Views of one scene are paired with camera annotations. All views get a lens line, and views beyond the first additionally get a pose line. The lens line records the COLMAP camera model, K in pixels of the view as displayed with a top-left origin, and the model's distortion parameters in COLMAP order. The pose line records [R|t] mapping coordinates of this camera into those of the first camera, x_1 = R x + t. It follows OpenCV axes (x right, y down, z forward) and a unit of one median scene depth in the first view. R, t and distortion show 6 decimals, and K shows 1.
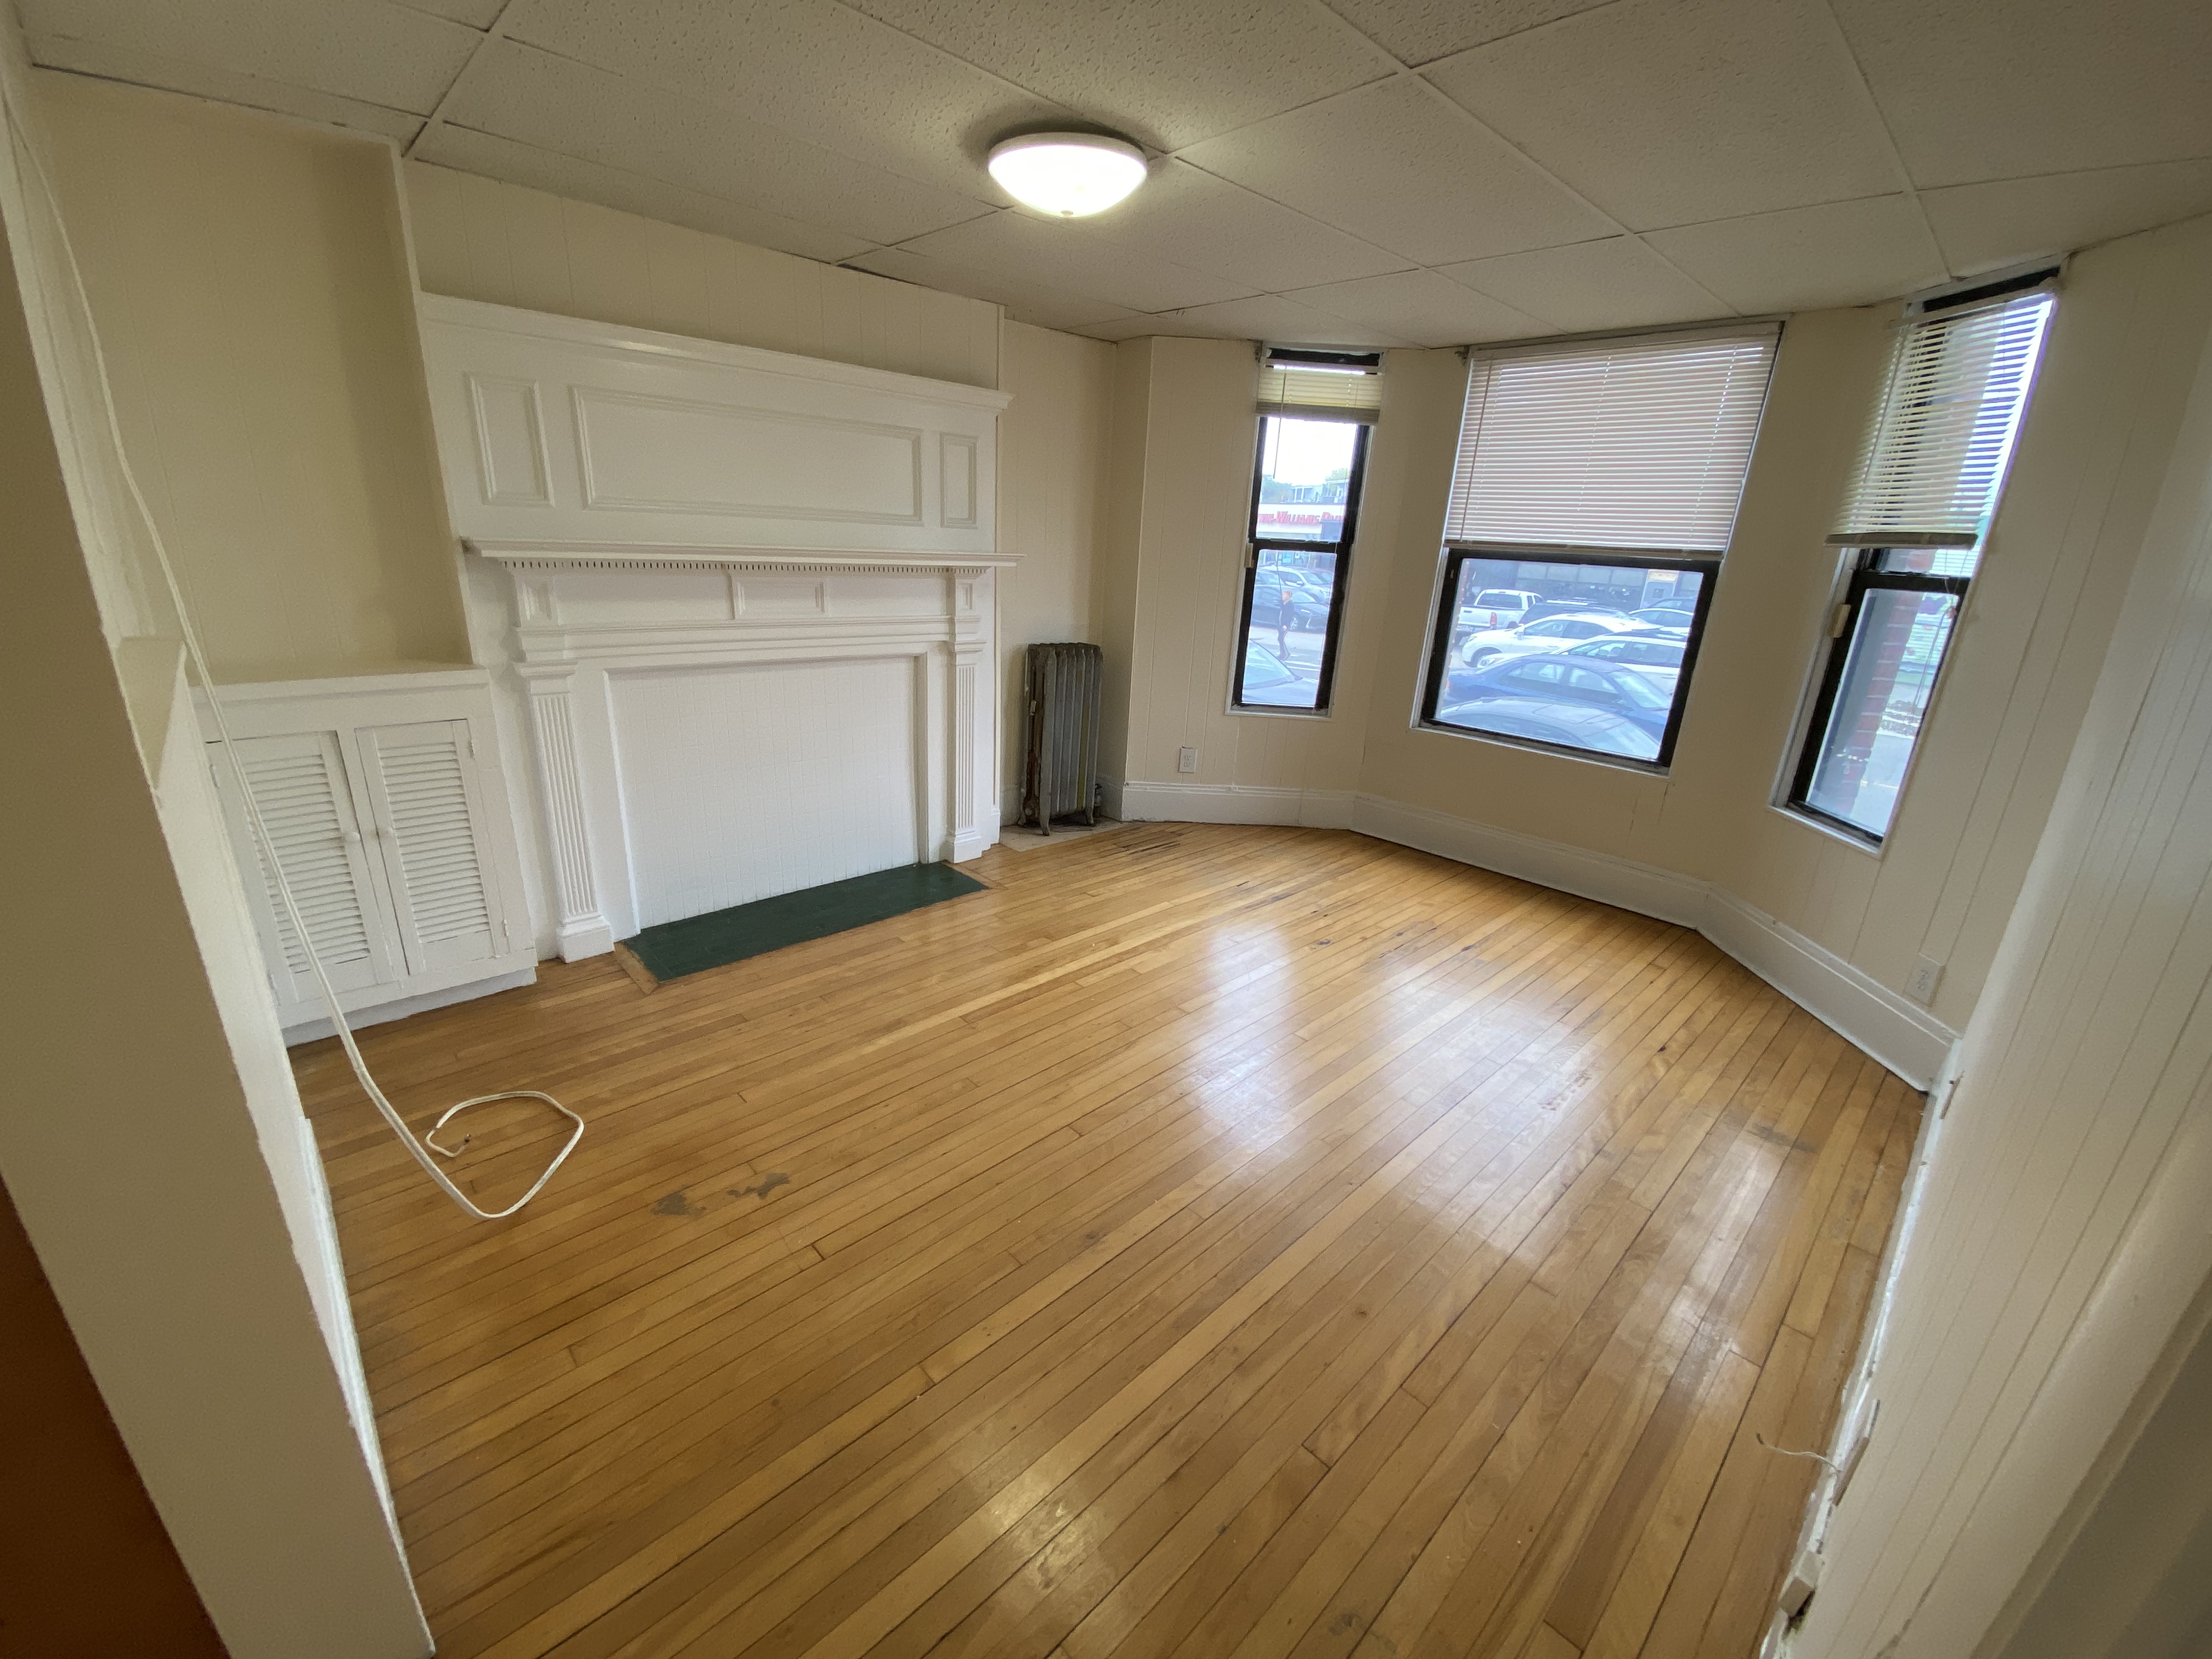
lens RADIAL K [[893.0, 0, 1091.8], [0, 893.0, 852.7], [0, 0, 1]] dist [0.001268, -0.000017]
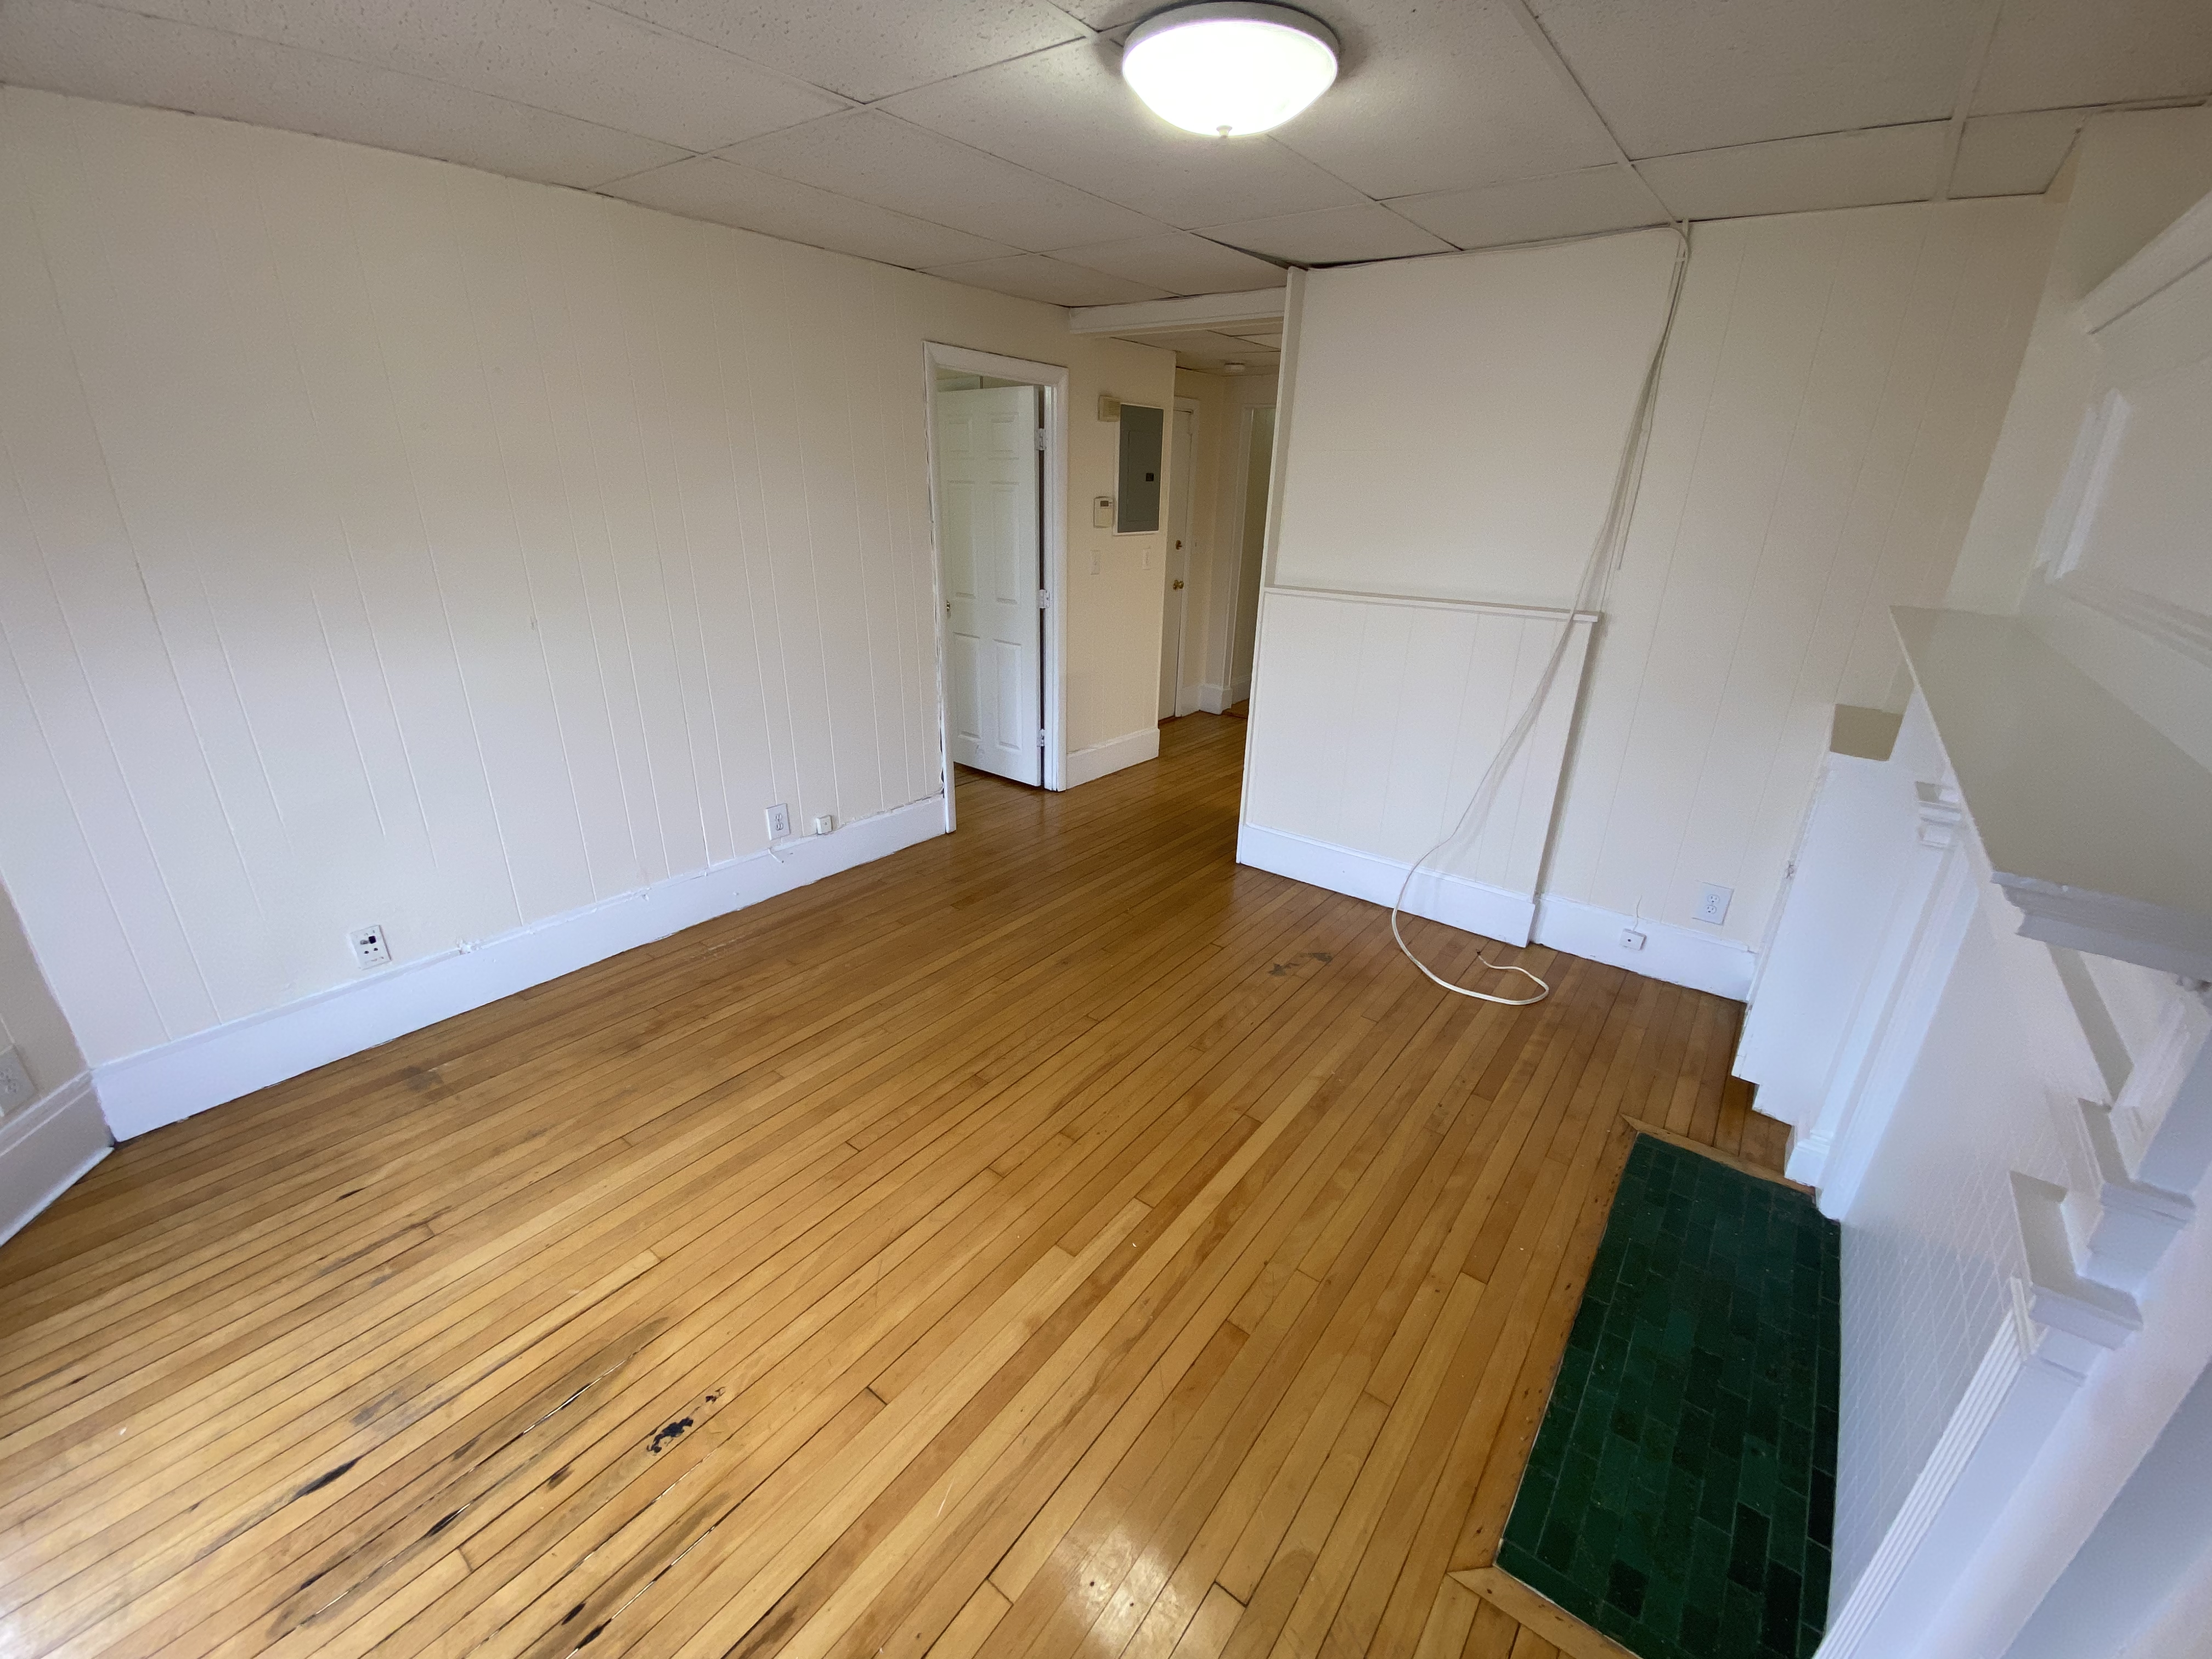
lens RADIAL K [[903.1, 0, 1111.5], [0, 903.1, 846.1], [0, 0, 1]] dist [-0.000620, -0.013620]
pose [[-0.982635, 0.002293, -0.185537, 0.140685], [-0.122146, 0.744716, 0.656108, -0.521776], [0.139677, 0.667378, -0.731504, 1.336244]]
